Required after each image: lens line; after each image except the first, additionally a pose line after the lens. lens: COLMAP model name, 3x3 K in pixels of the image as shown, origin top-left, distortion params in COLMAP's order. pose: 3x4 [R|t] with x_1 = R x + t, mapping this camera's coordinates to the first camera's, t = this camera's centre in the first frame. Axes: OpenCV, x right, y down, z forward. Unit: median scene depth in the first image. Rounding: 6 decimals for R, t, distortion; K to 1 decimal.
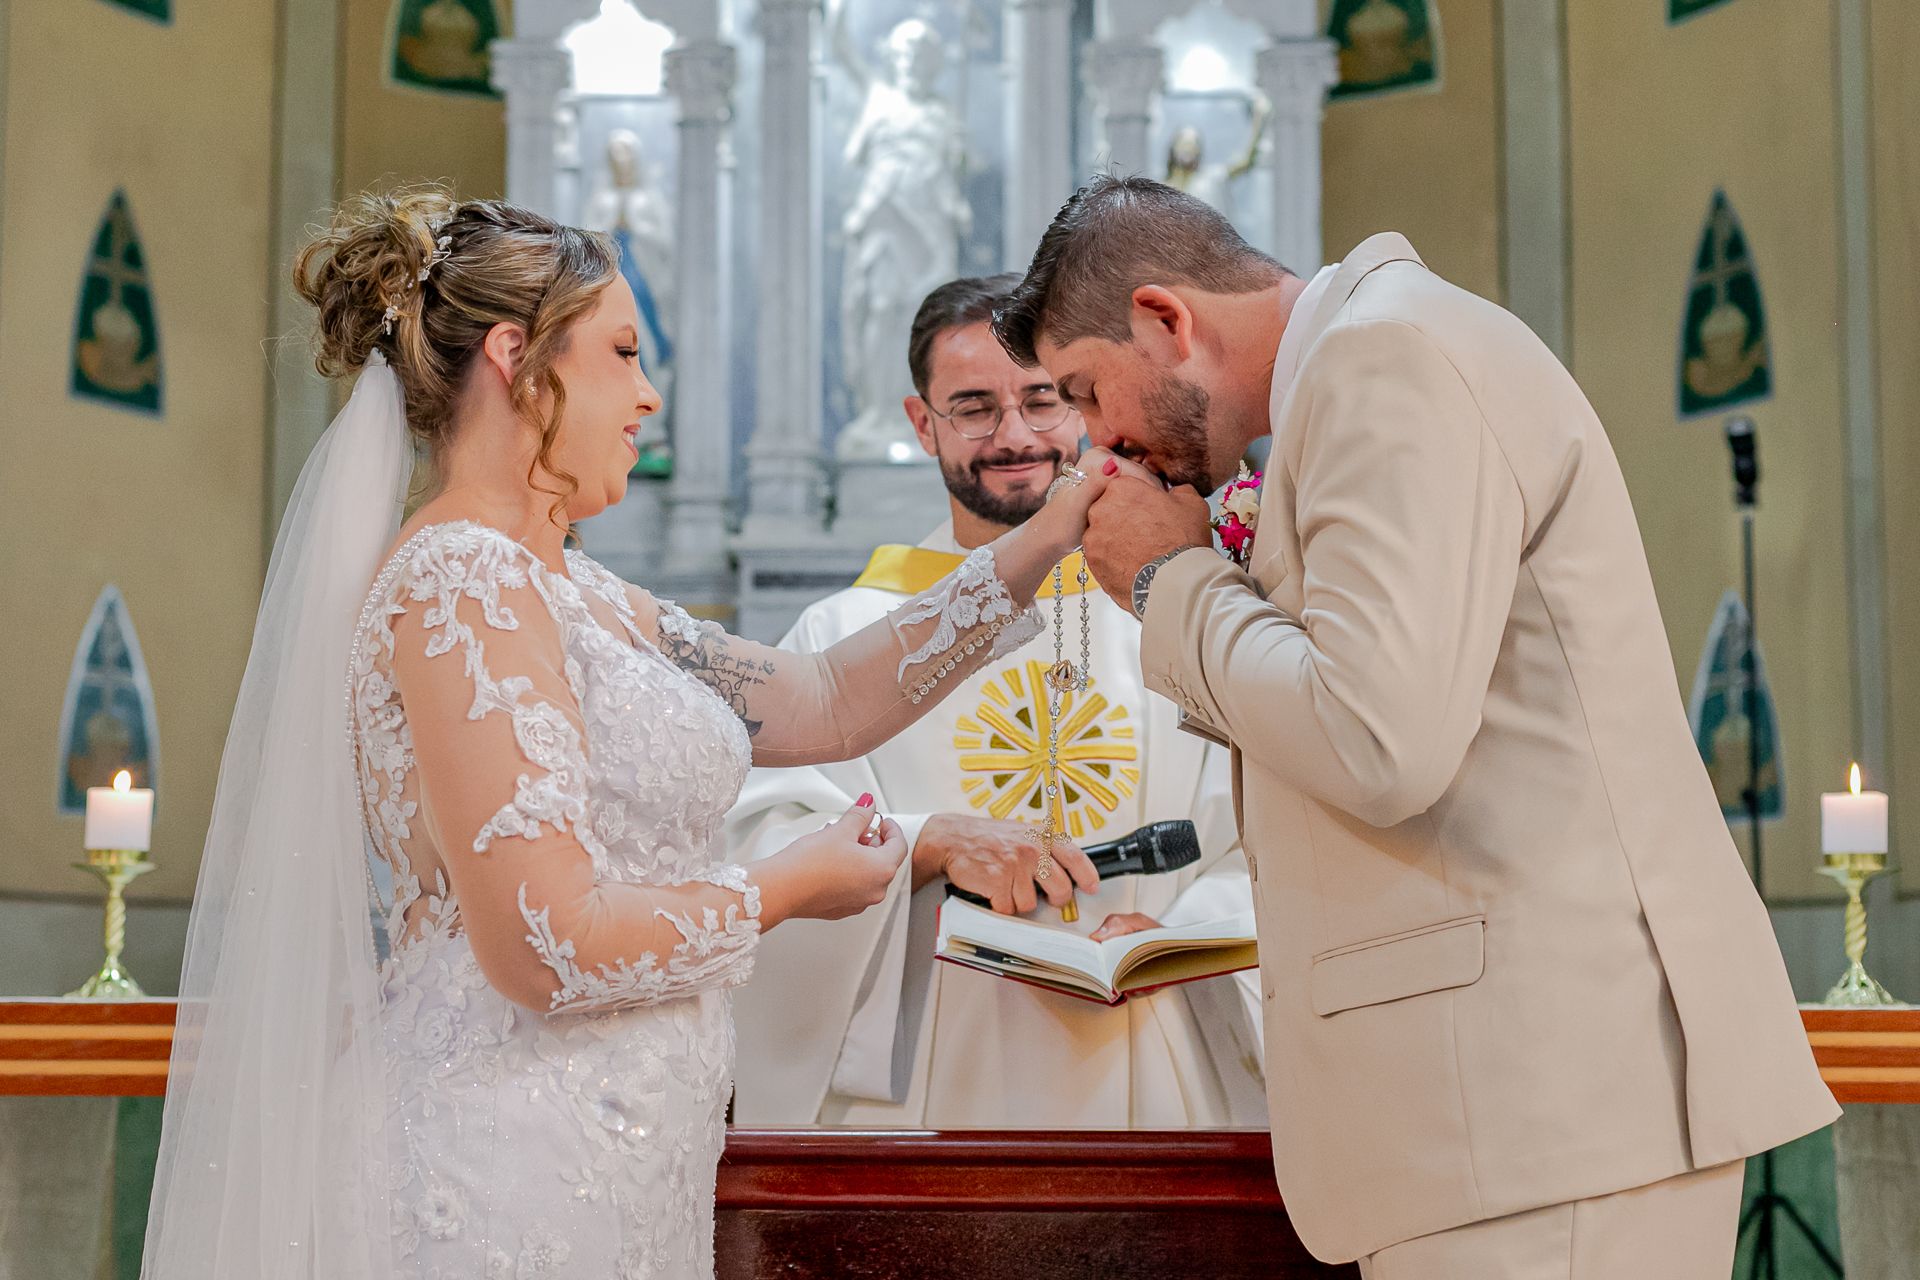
lens RADIAL K [[3369.2, 0, 836.7], [0, 3369.2, 582.6], [0, 0, 1]] dist [0.010263, -0.053407]
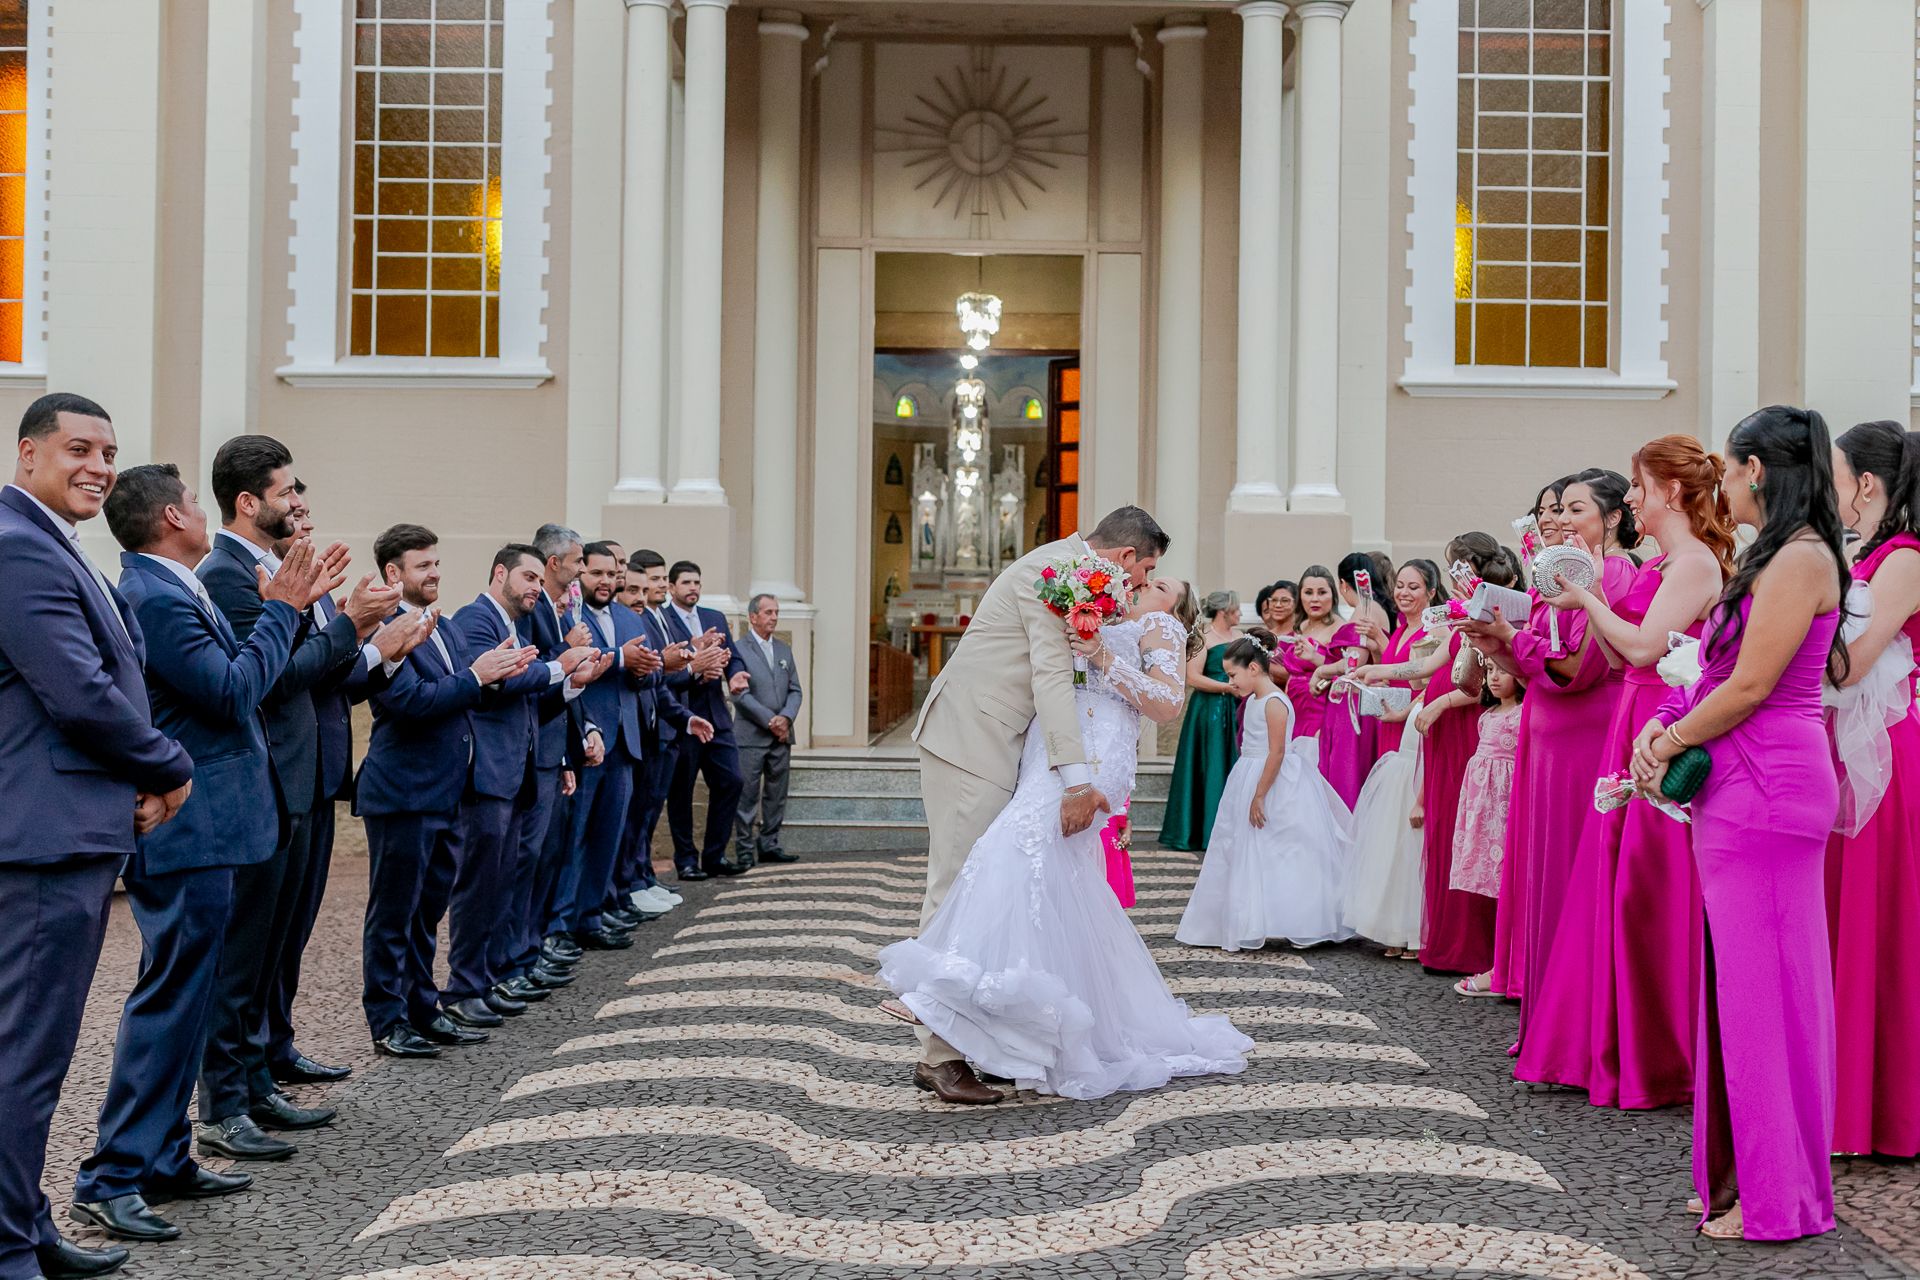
lens RADIAL K [[2935.9, 0, 1037.1], [0, 2935.9, 638.4], [0, 0, 1]] dist [0.011815, 0.000334]
pose [[0.999012, 0.012291, 0.042702, -0.095380], [-0.017536, 0.992039, 0.124705, -0.653818], [-0.040829, -0.125331, 0.991275, -5.316129]]
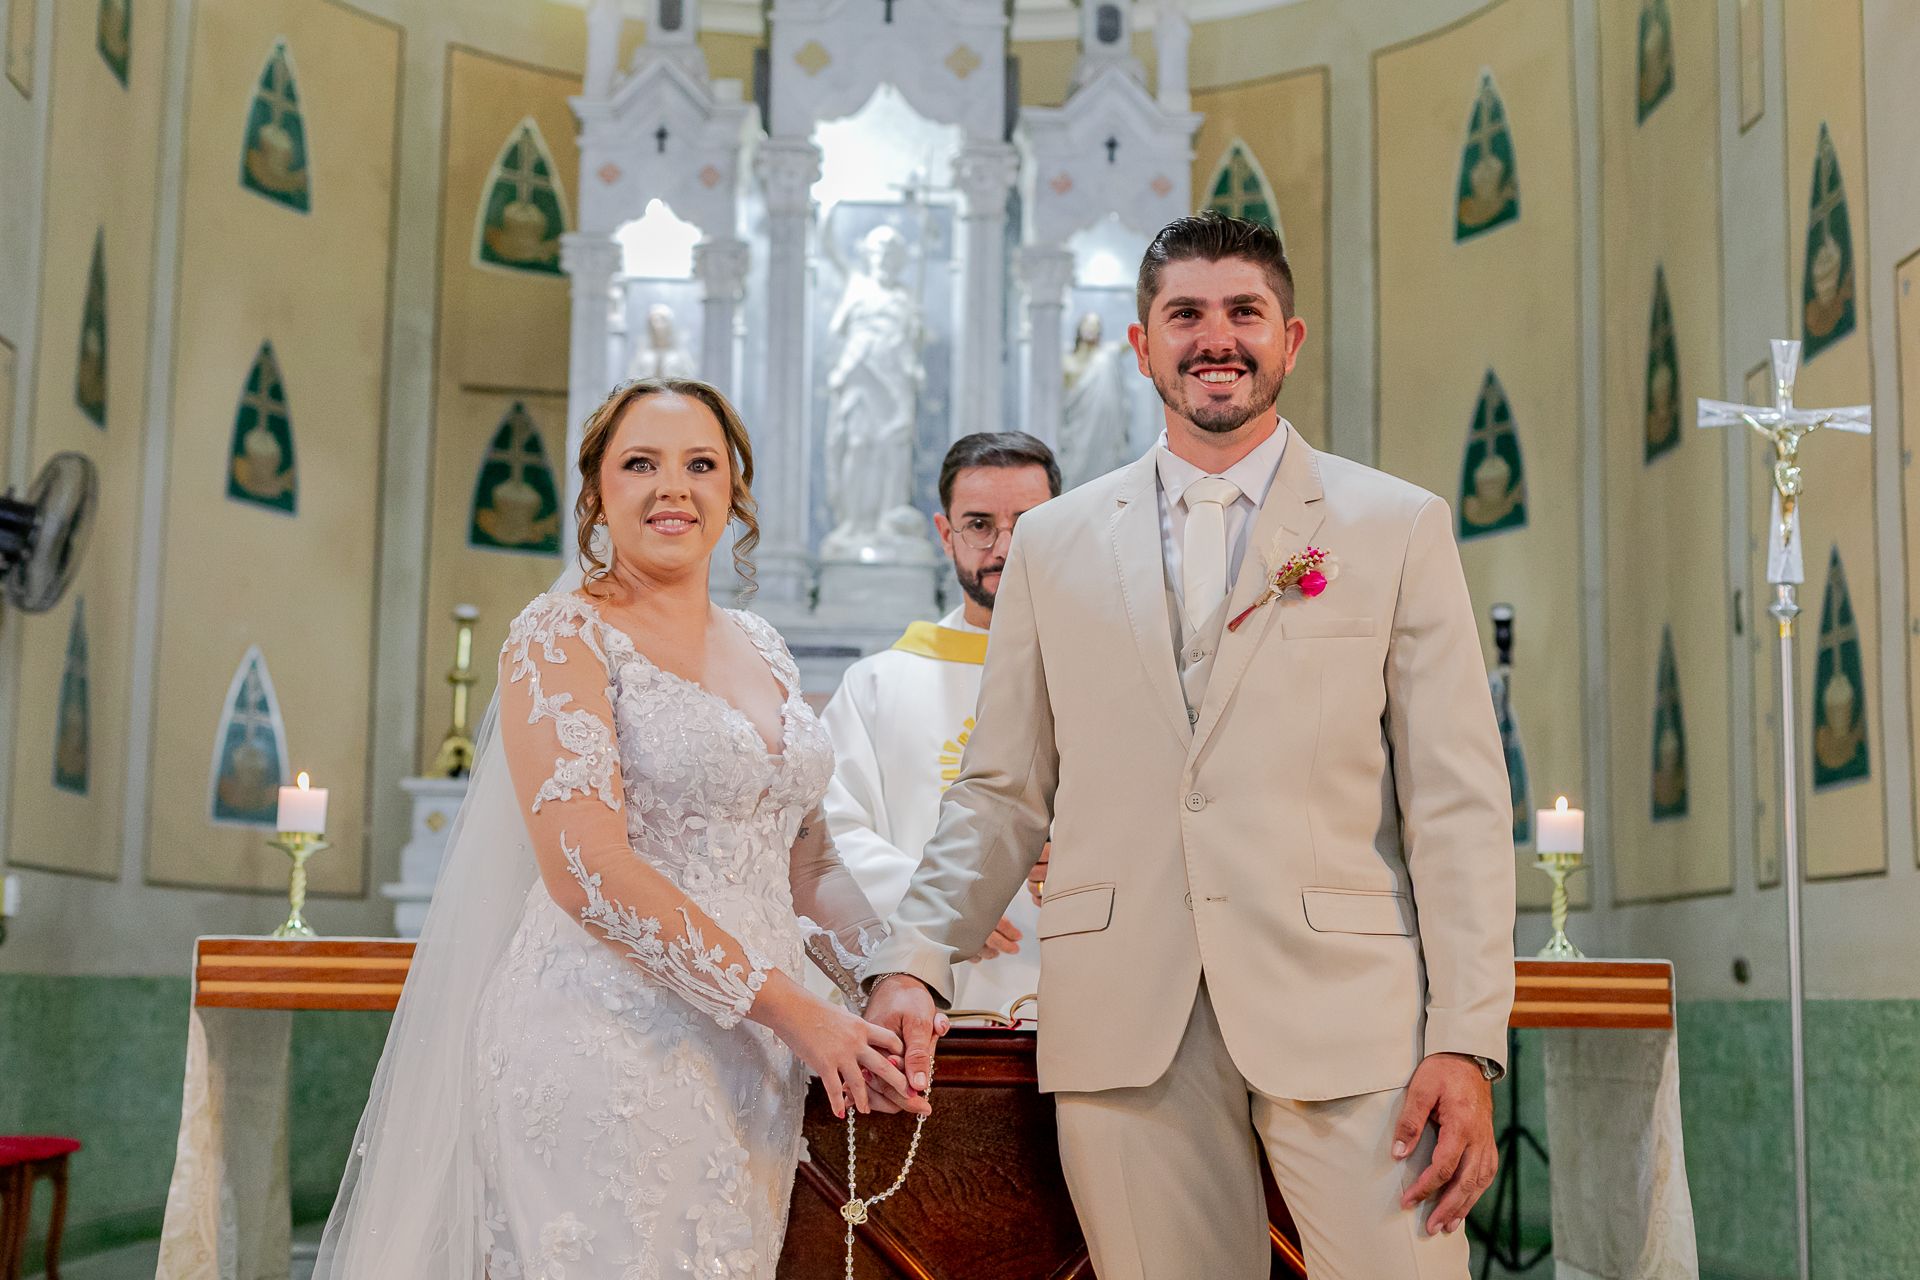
lens RADIAL K [[2658.0, 0, 938.8], [0, 2658.0, 631.4], [0, 0, 1]] dist [0.016785, -0.047422]
pose [[0.998636, 0.018290, 0.048913, -0.003828], [-0.017752, 0.999777, -0.011408, 0.002201], [-0.049110, 0.010524, 0.998738, -0.033240]]
